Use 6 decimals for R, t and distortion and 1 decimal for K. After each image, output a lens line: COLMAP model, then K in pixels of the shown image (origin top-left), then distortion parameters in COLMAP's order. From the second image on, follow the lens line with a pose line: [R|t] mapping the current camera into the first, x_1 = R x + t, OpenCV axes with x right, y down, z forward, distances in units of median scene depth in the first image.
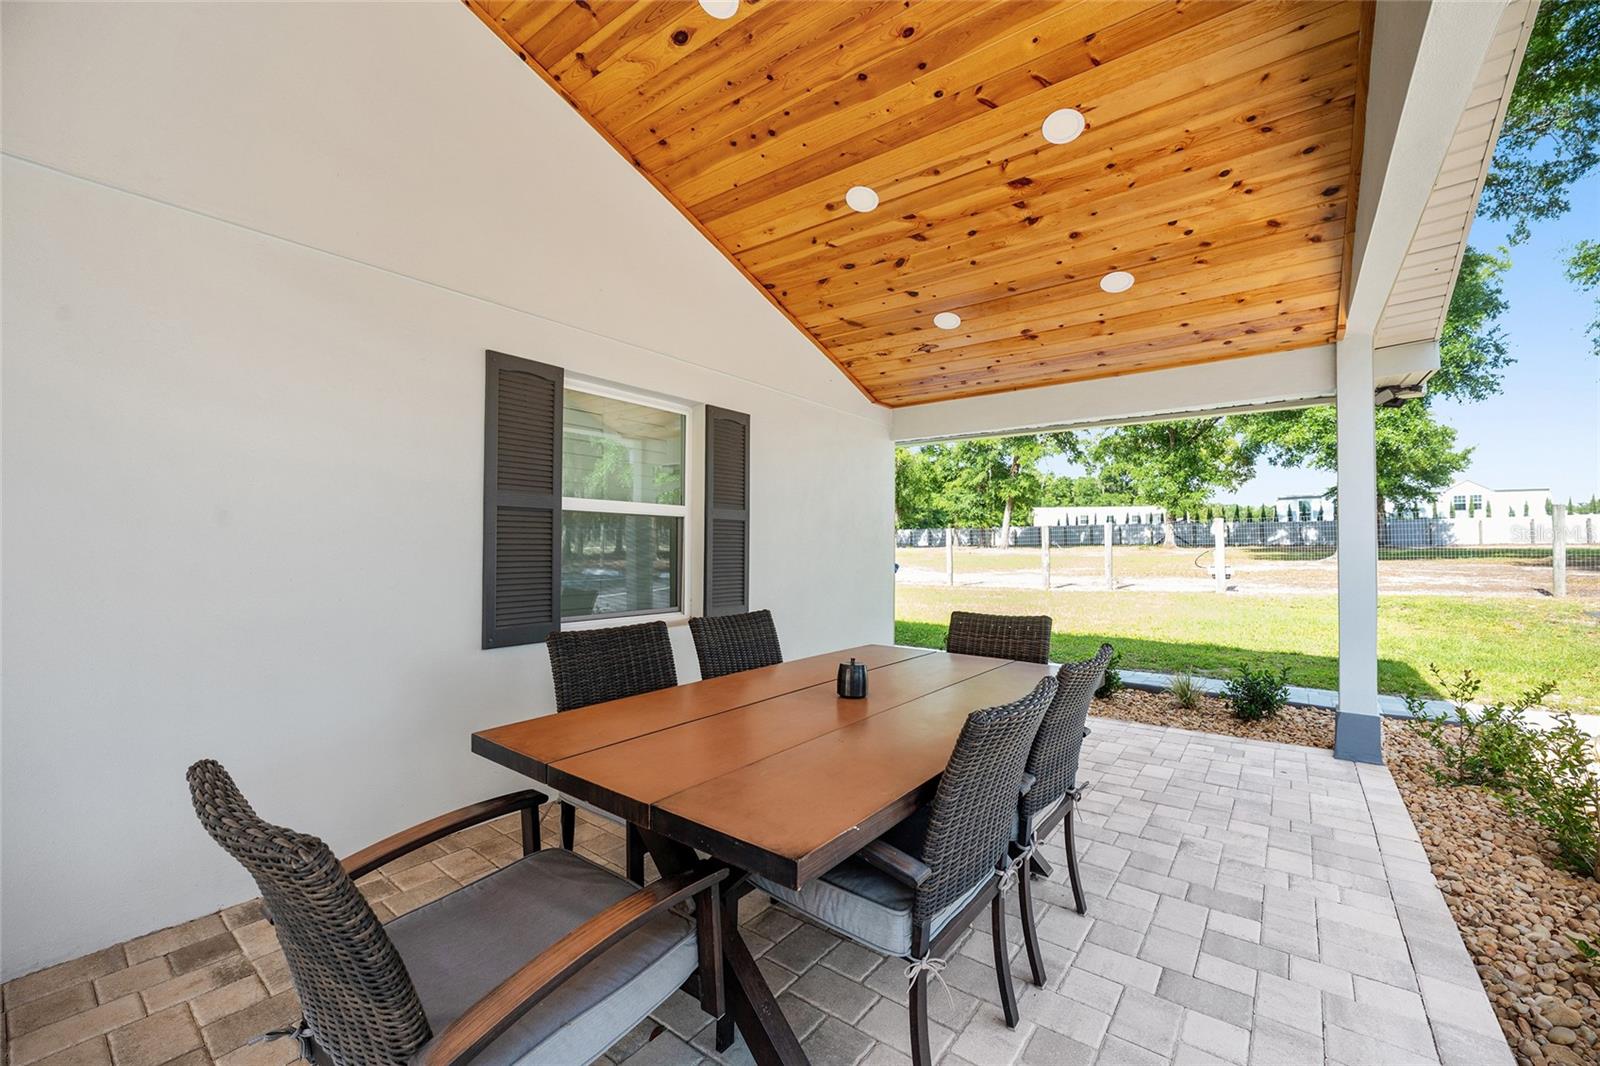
lens RADIAL K [[643.4, 0, 806.9], [0, 643.4, 539.4], [0, 0, 1]] dist [-0.020403, 0.000752]
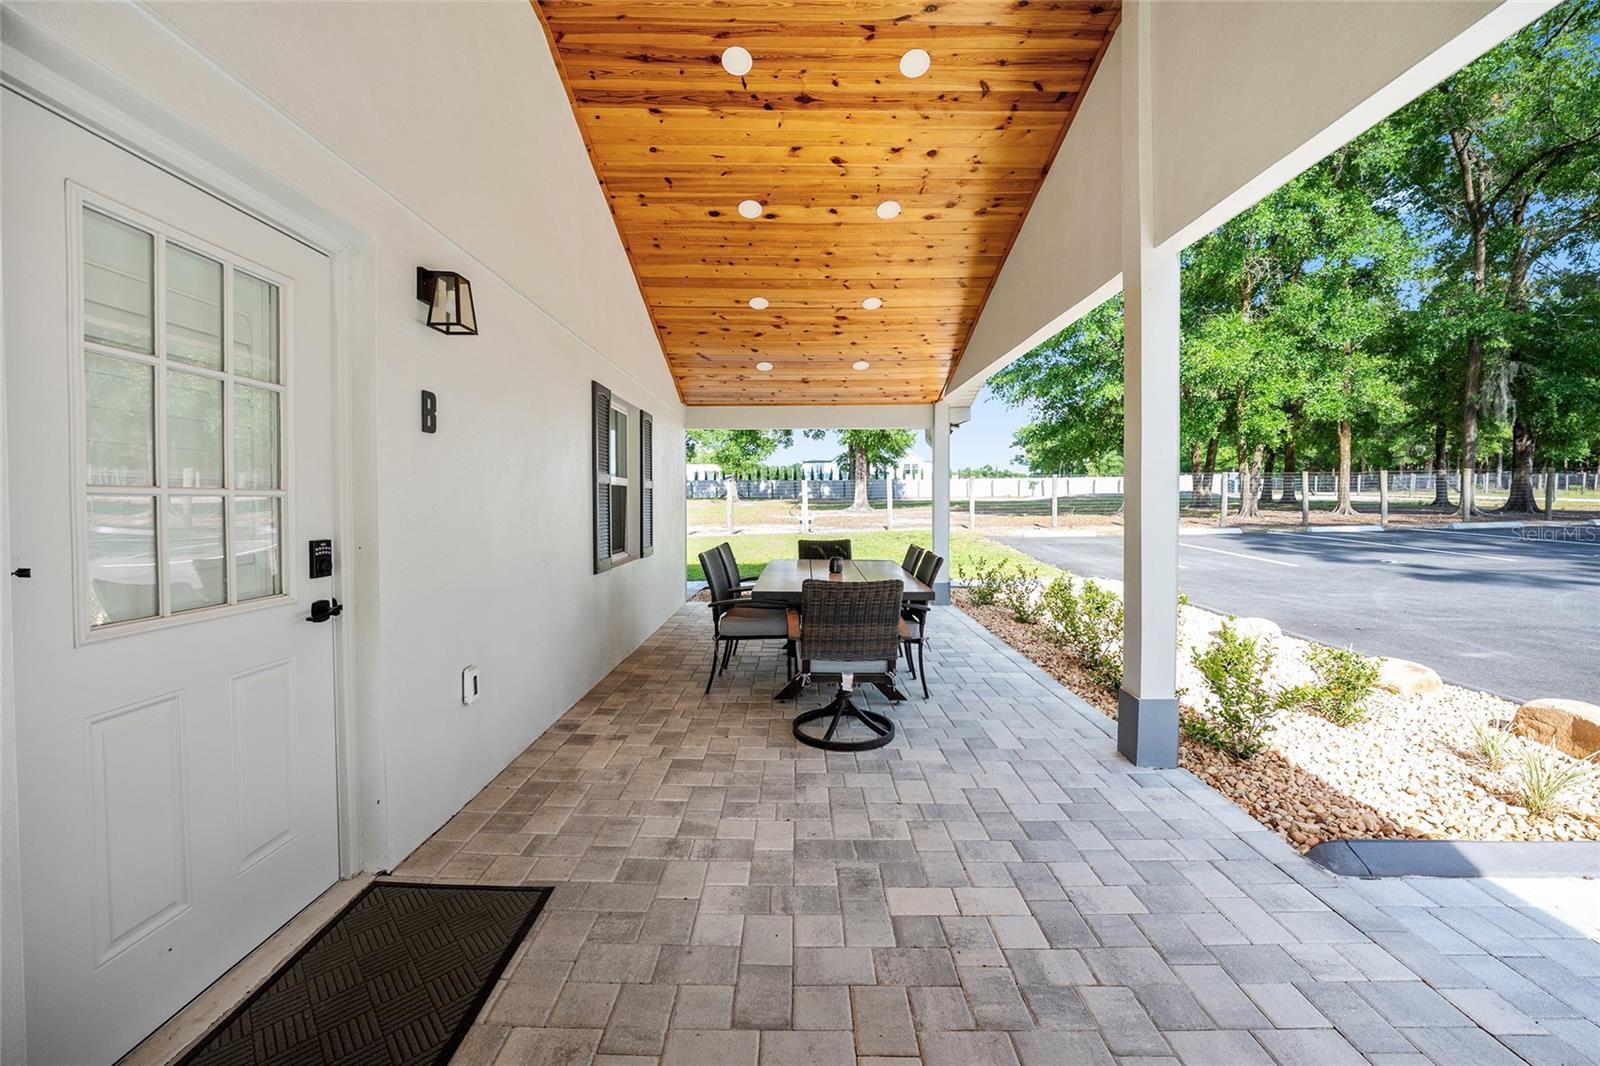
lens RADIAL K [[643.4, 0, 798.1], [0, 643.4, 519.4], [0, 0, 1]] dist [-0.020403, 0.000752]
pose [[0.796194, -0.023544, 0.604583, -0.550635], [-0.001024, 0.999189, 0.040260, -0.013735], [-0.605041, -0.032674, 0.795524, -0.282030]]
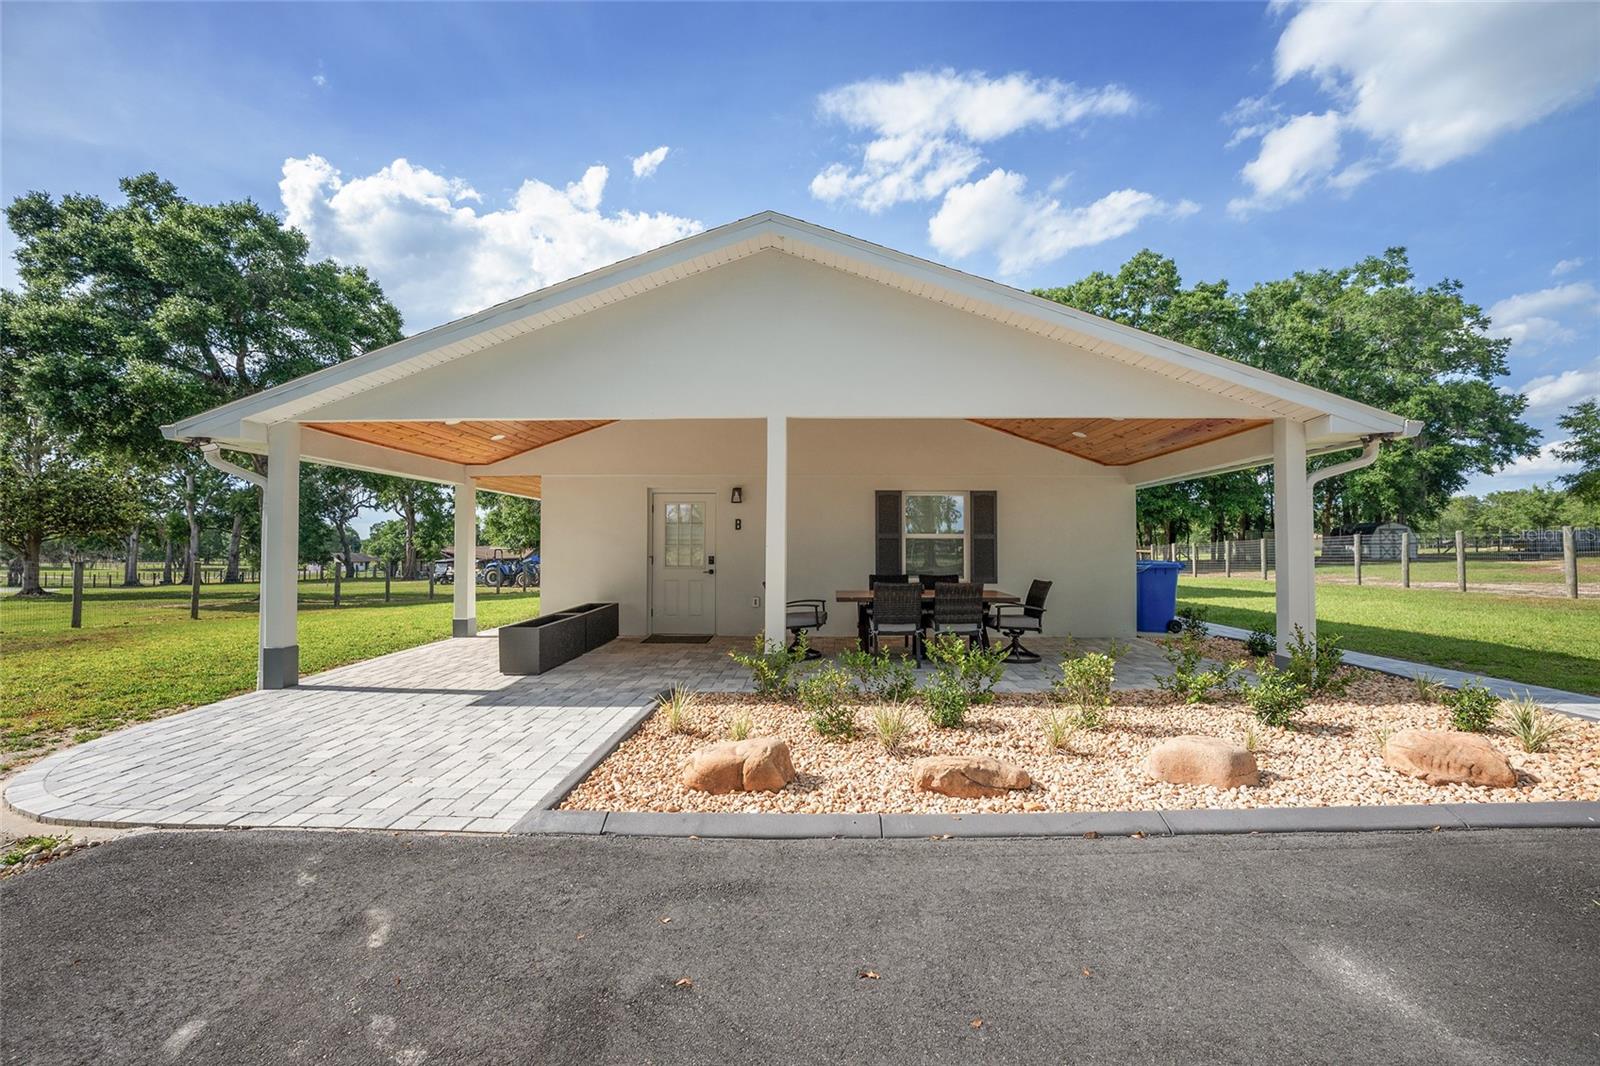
lens RADIAL K [[643.4, 0, 786.0], [0, 643.4, 541.8], [0, 0, 1]] dist [-0.020403, 0.000752]
pose [[0.567918, -0.012516, -0.822990, 1.004869], [0.012147, 0.999903, -0.006824, -0.011154], [0.822996, -0.006121, 0.568015, -0.639635]]
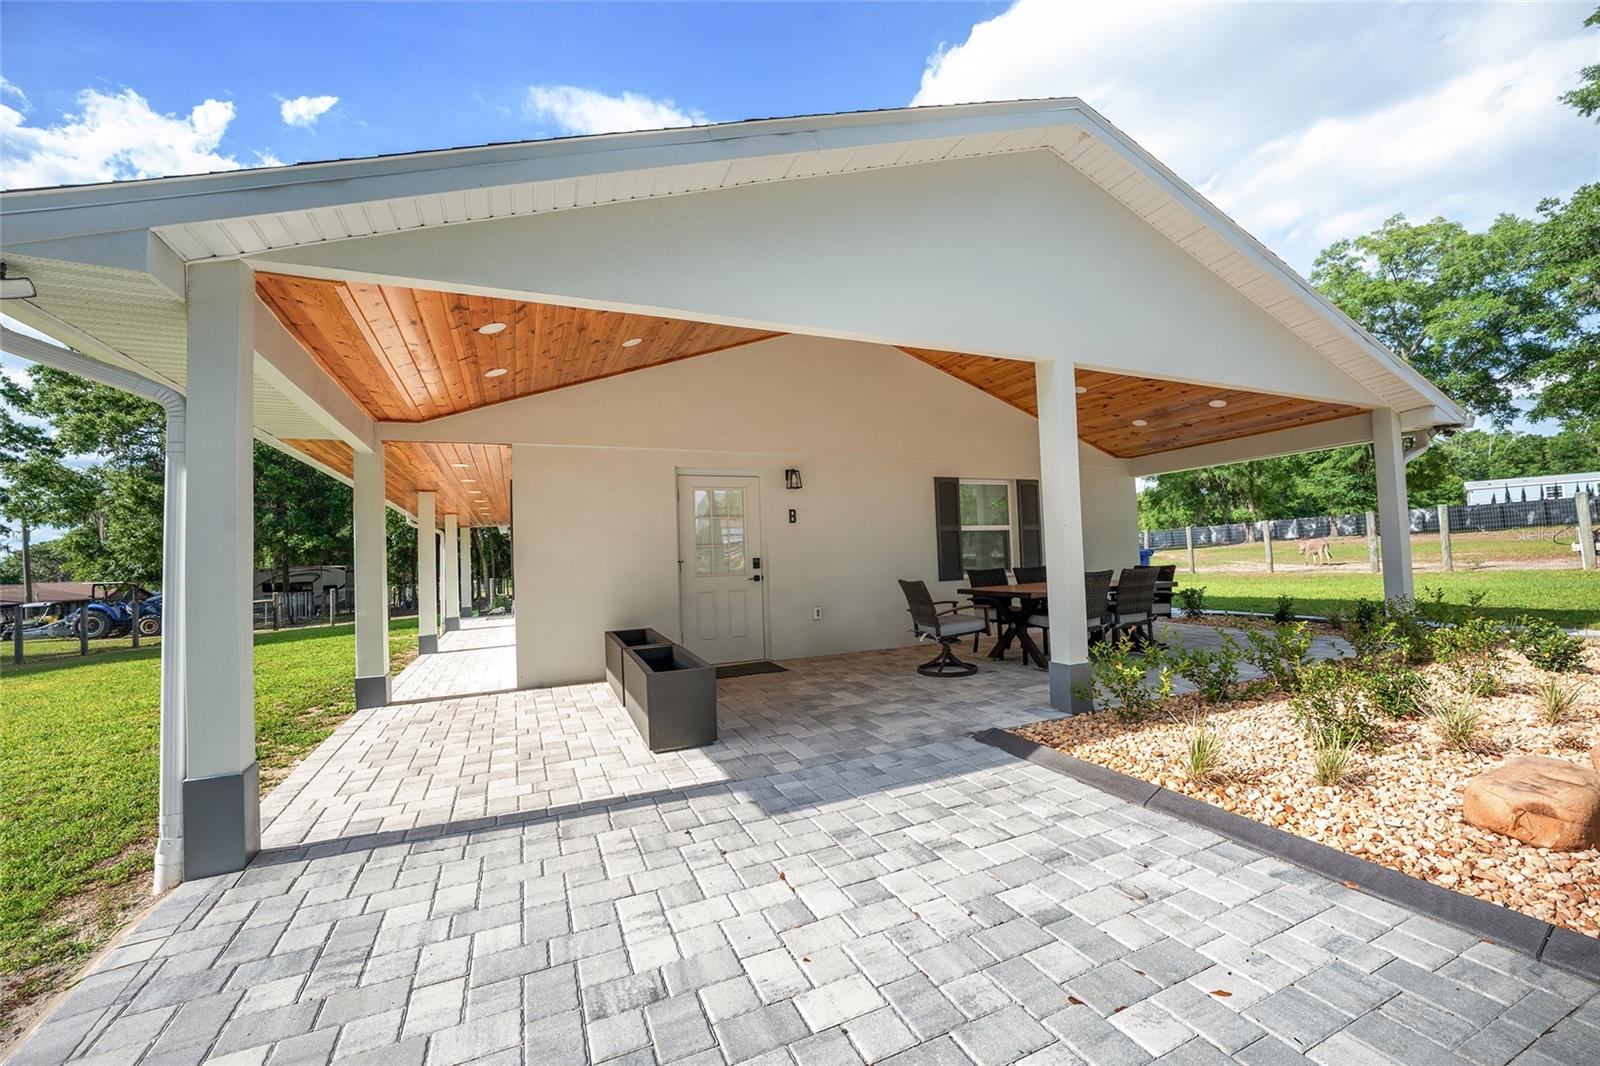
lens RADIAL K [[643.4, 0, 807.9], [0, 643.4, 531.7], [0, 0, 1]] dist [-0.020403, 0.000752]
pose [[0.876262, -0.058290, -0.478295, 0.190667], [0.046912, 0.998260, -0.035713, 0.012076], [0.479545, 0.008856, 0.877473, -0.940371]]
